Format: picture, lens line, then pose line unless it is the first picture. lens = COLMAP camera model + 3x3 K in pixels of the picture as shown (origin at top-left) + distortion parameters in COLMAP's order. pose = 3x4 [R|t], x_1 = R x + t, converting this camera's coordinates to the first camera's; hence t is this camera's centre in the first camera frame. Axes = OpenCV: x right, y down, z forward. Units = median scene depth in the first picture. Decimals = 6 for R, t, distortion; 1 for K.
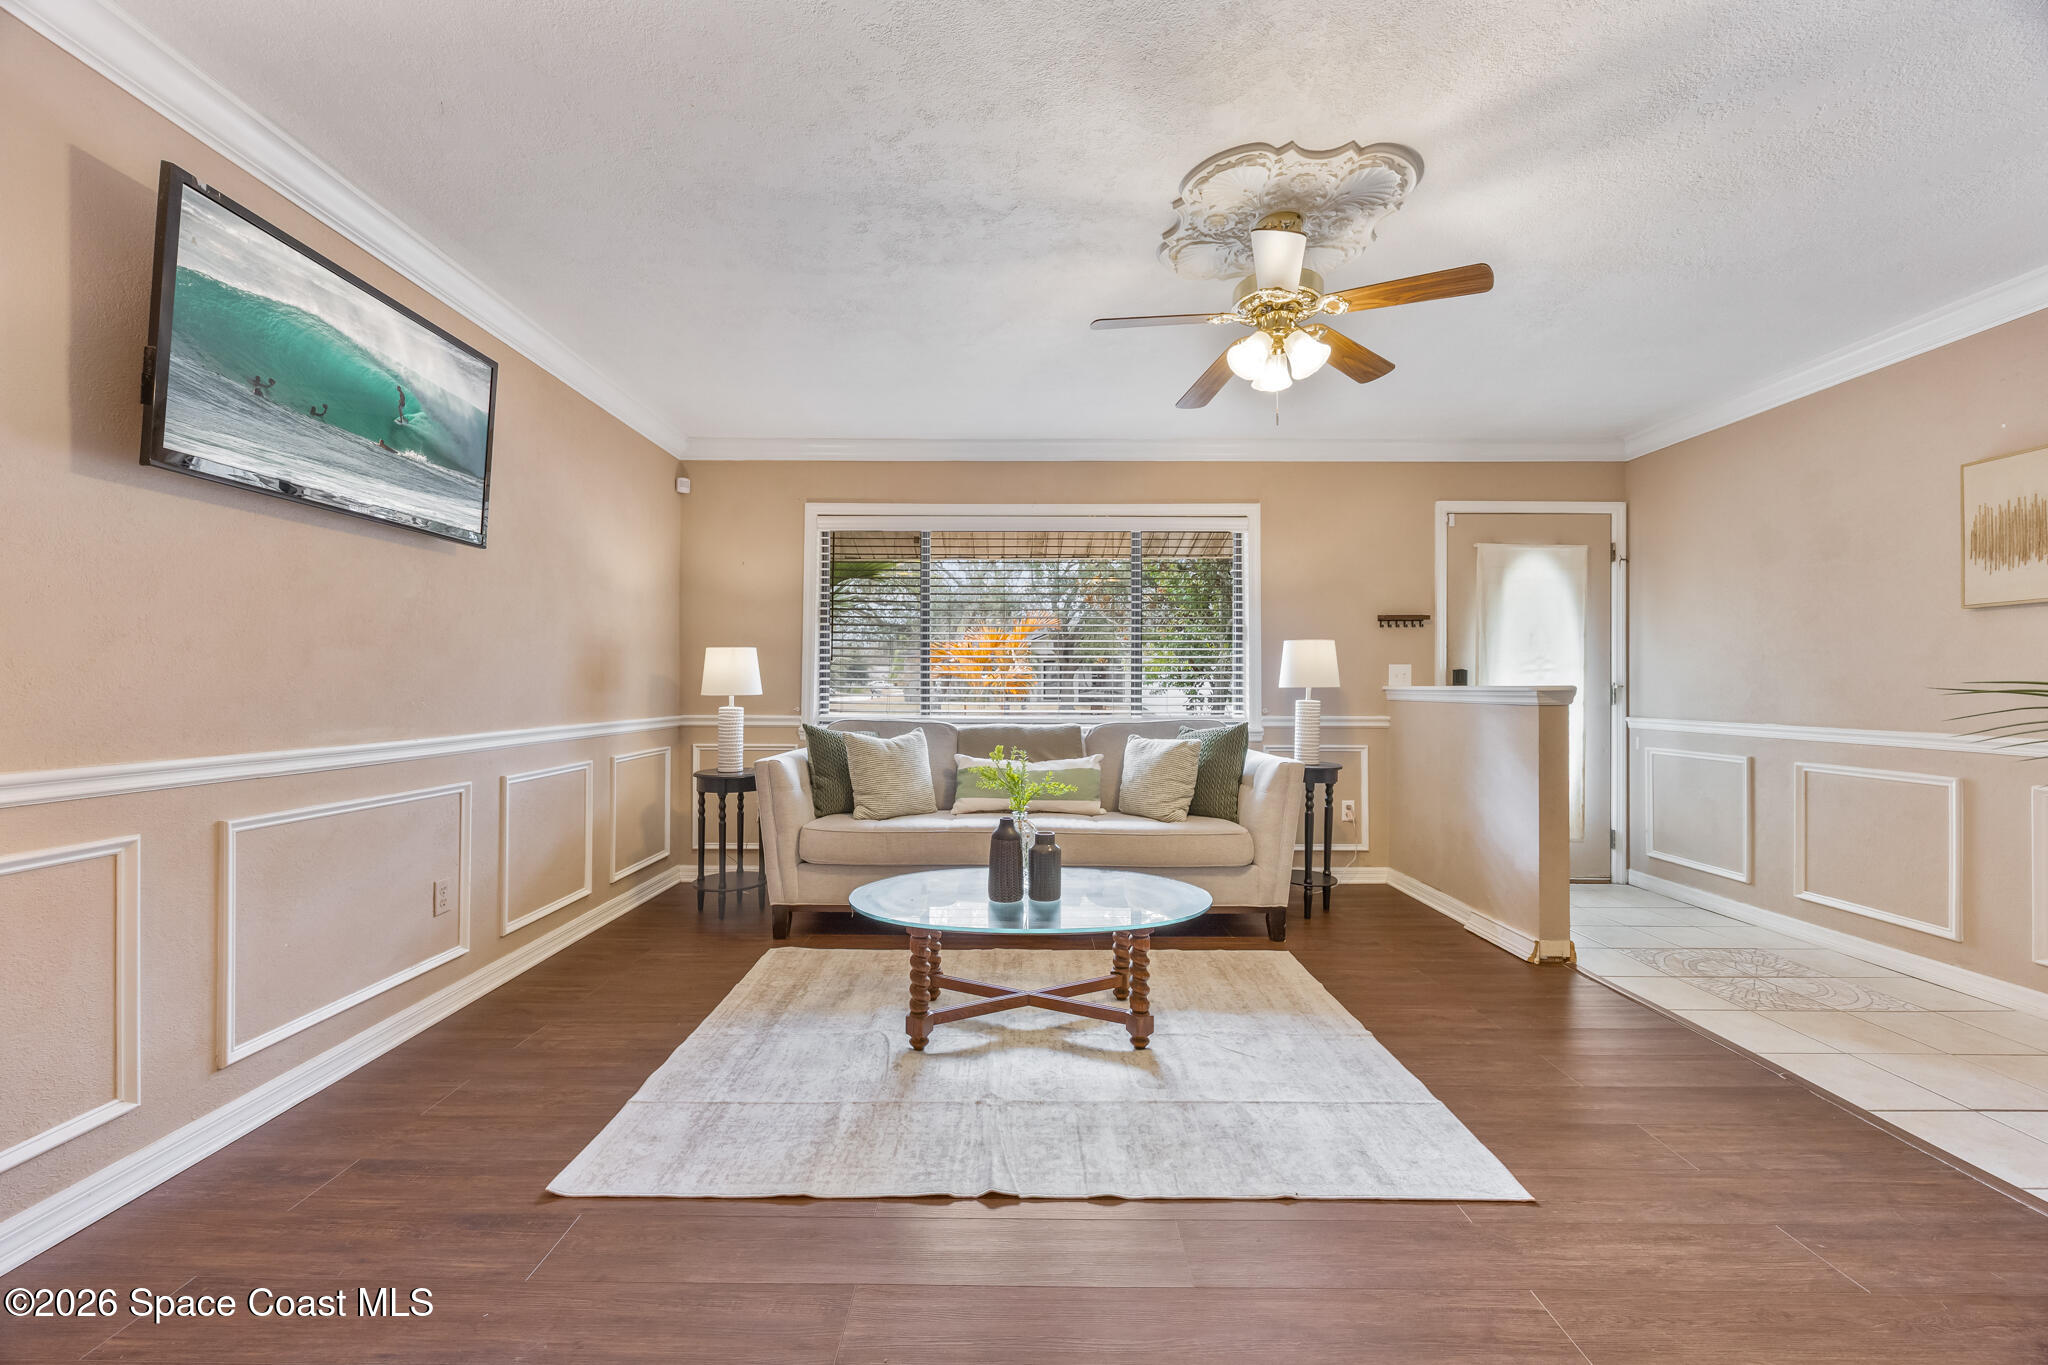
lens RADIAL K [[773.0, 0, 1019.0], [0, 773.0, 686.4], [0, 0, 1]] dist [-0.000697, -0.000111]
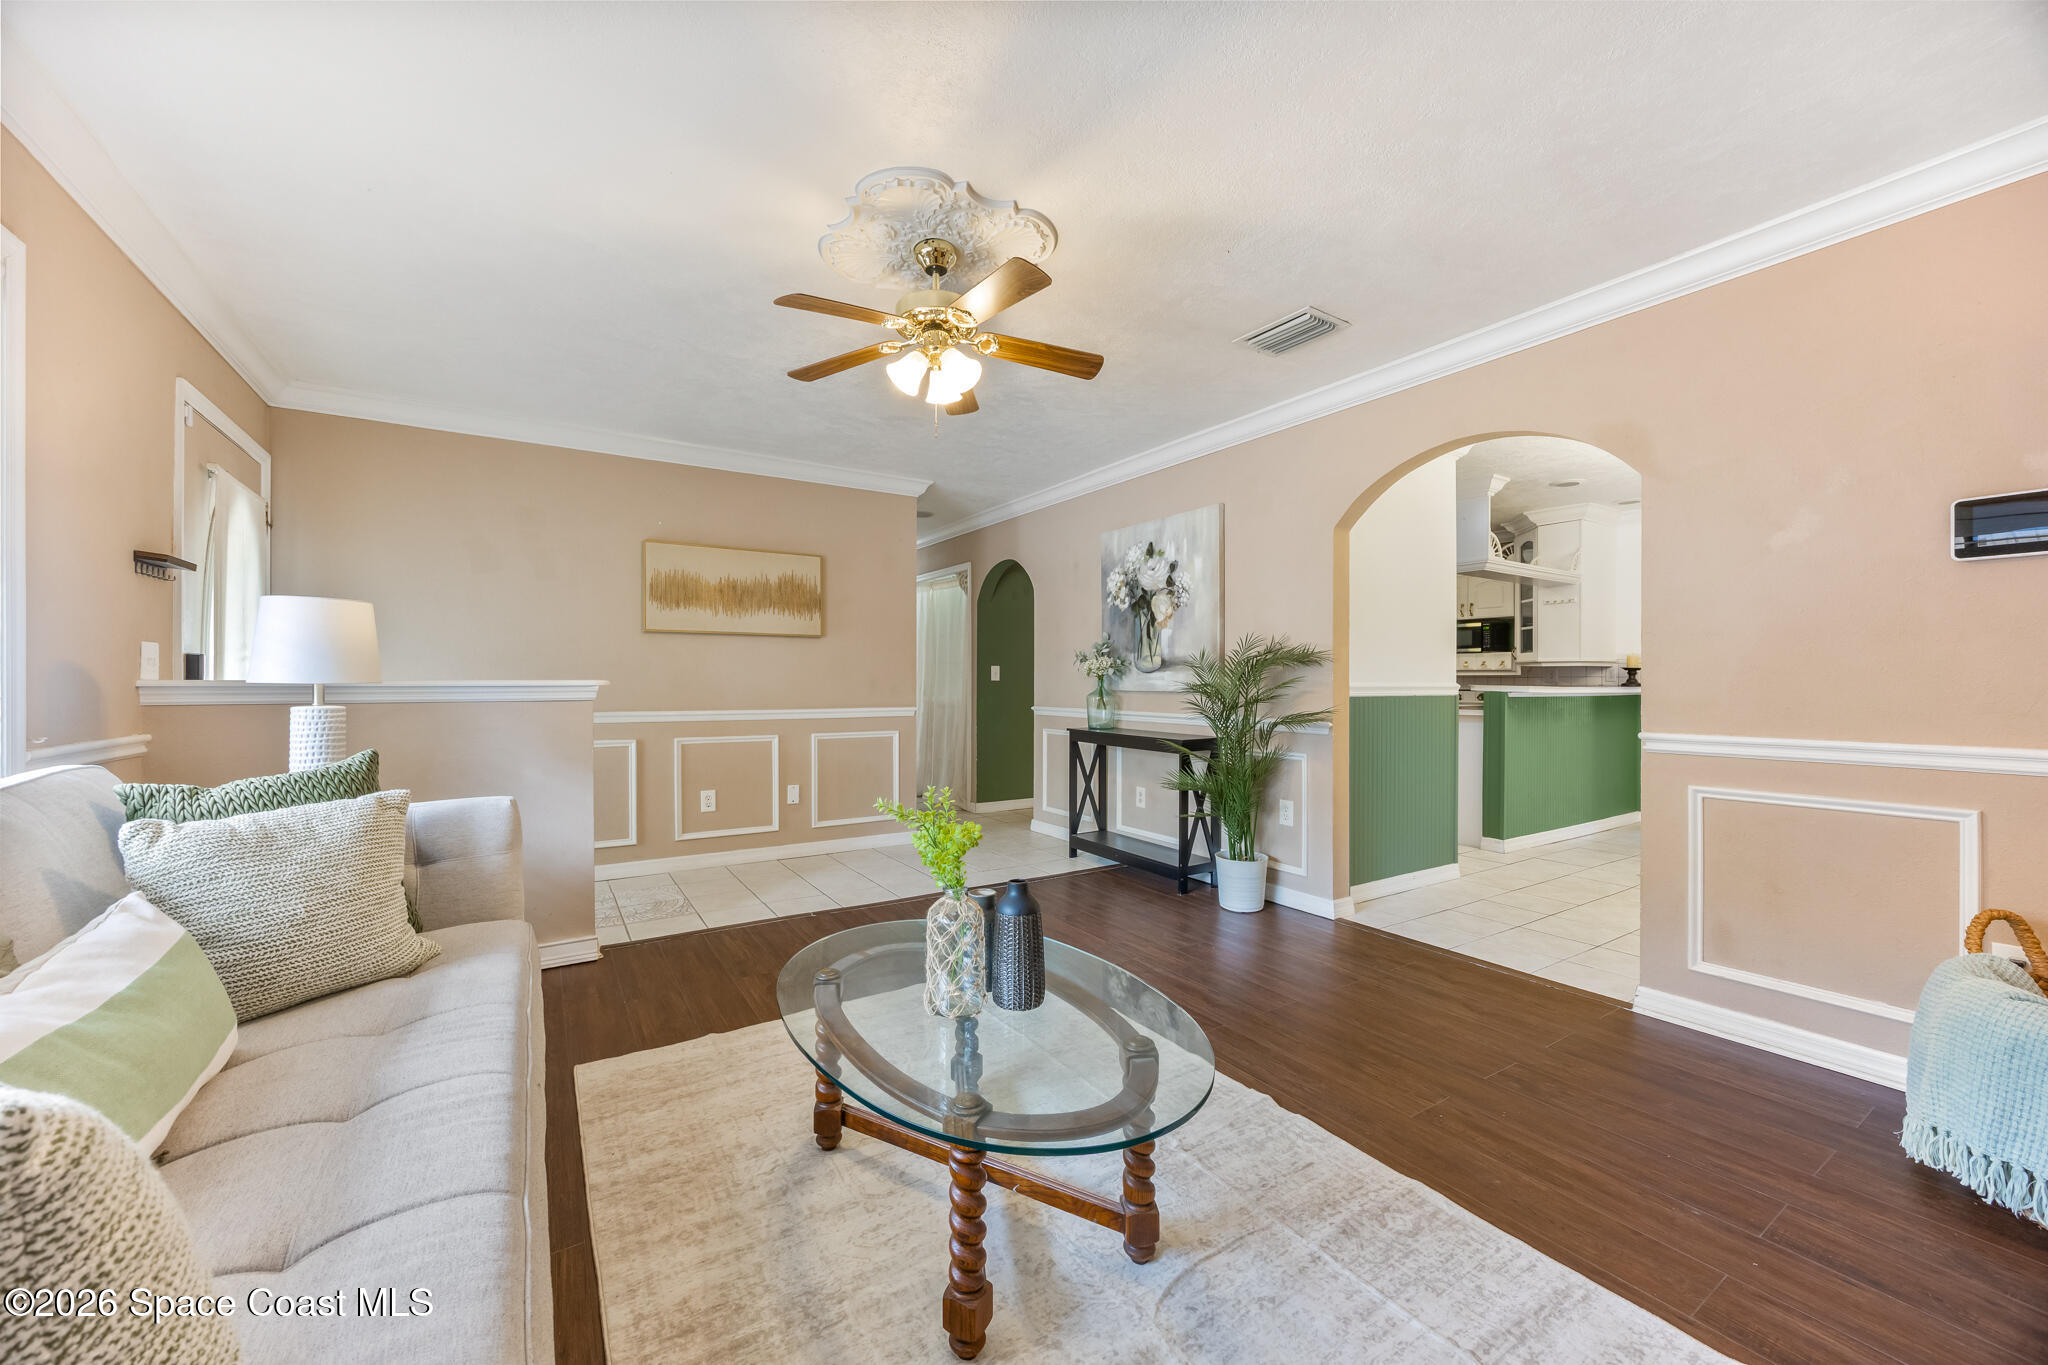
lens RADIAL K [[773.0, 0, 1018.1], [0, 773.0, 681.5], [0, 0, 1]] dist [-0.000697, -0.000111]
pose [[-0.542423, -0.001123, 0.840105, -0.635624], [-0.002670, 0.999996, -0.000387, 0.000799], [-0.840102, -0.002453, -0.542424, 1.503909]]
